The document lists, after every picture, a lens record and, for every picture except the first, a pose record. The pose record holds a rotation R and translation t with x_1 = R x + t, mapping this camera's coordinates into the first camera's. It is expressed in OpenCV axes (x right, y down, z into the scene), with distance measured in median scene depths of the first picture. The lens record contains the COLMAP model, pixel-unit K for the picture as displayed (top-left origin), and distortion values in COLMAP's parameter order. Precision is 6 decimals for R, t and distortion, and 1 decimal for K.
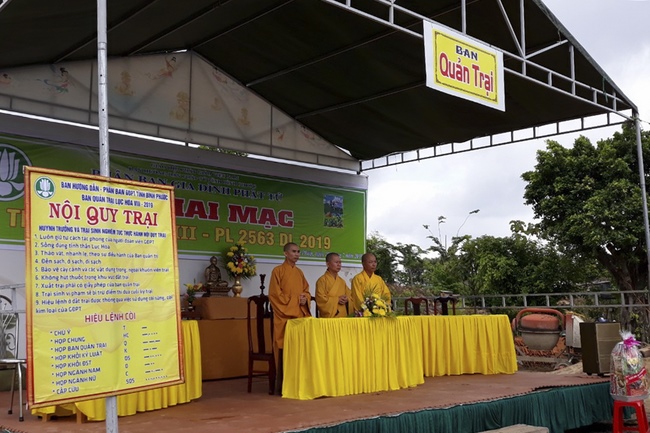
lens RADIAL K [[717.3, 0, 325.0], [0, 717.3, 216.5], [0, 0, 1]] dist [0.005050, -0.013320]
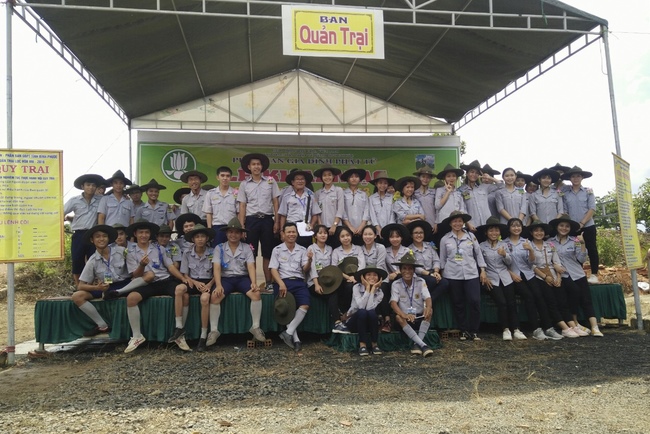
lens RADIAL K [[512.0, 0, 324.5], [0, 512.0, 233.8], [0, 0, 1]] dist [0.001898, -0.008676]
pose [[0.811461, -0.050265, -0.582240, 0.660785], [0.083124, 0.996092, 0.029855, 0.113989], [0.578464, -0.072625, 0.812468, 0.221337]]
